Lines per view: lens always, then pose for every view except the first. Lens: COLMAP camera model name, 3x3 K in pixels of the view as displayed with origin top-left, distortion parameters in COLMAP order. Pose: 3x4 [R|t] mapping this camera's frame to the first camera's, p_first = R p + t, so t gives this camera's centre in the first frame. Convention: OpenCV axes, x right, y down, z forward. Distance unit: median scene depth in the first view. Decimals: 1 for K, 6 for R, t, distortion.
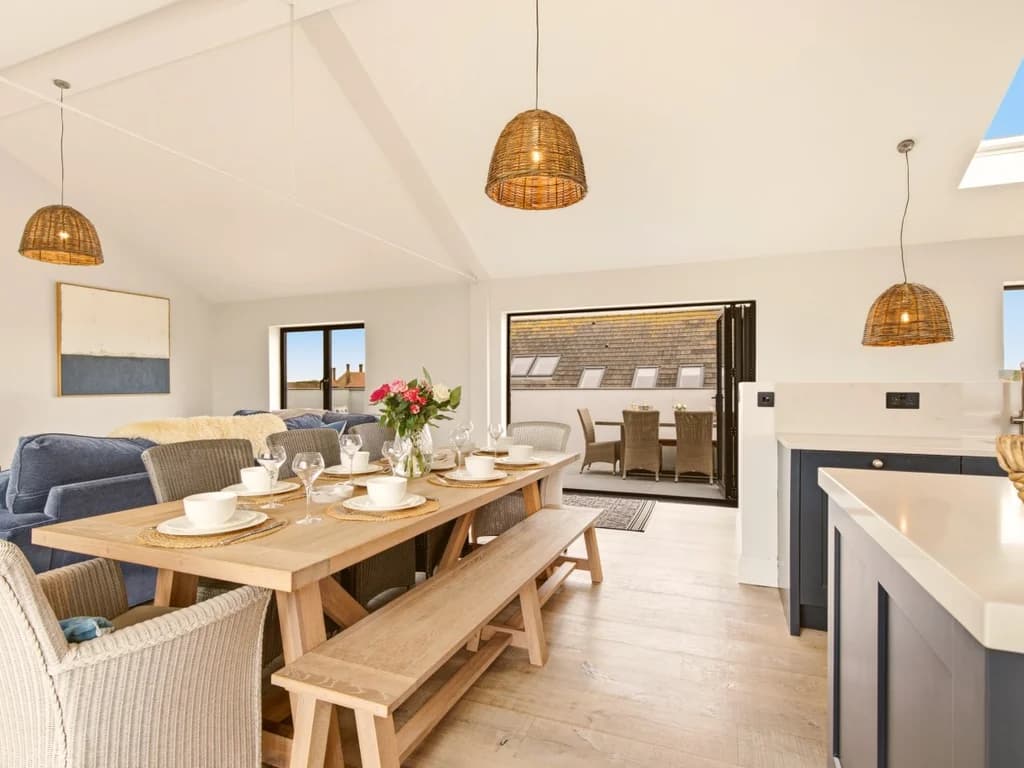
lens RADIAL K [[524.8, 0, 513.4], [0, 524.8, 387.9], [0, 0, 1]] dist [0.000047, 0.001711]
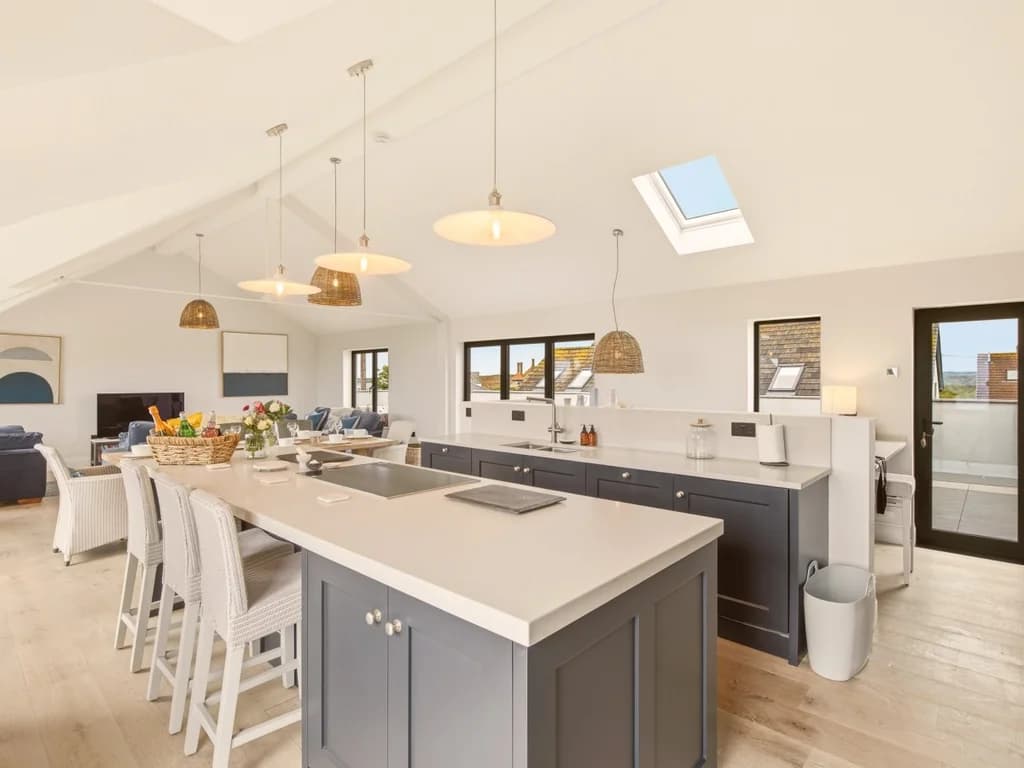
lens RADIAL K [[524.8, 0, 510.0], [0, 524.8, 377.9], [0, 0, 1]] dist [0.000047, 0.001711]
pose [[0.933112, -0.000366, -0.359585, 1.380074], [-0.001412, 0.999988, -0.004682, -0.093286], [0.359583, 0.004876, 0.933101, -0.569133]]
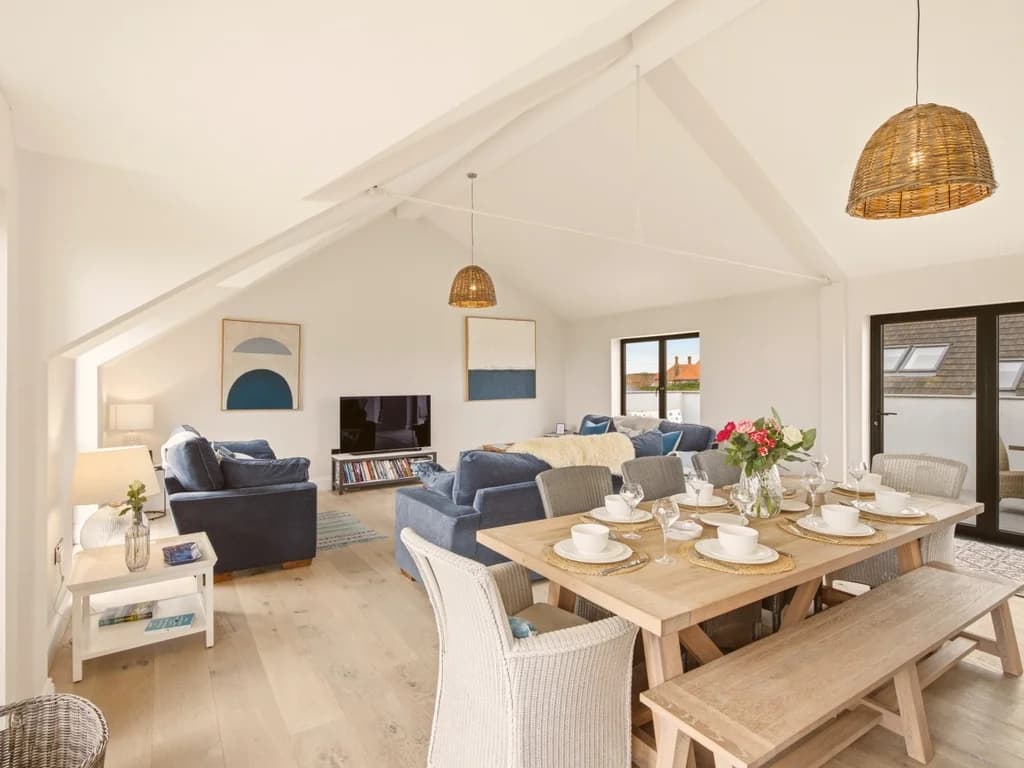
lens RADIAL K [[524.8, 0, 518.9], [0, 524.8, 381.6], [0, 0, 1]] dist [0.000047, 0.001711]
pose [[0.827405, 0.000008, -0.561606, -0.011506], [0.002842, 0.999987, 0.004202, -0.089807], [0.561599, -0.005073, 0.827394, -0.071977]]
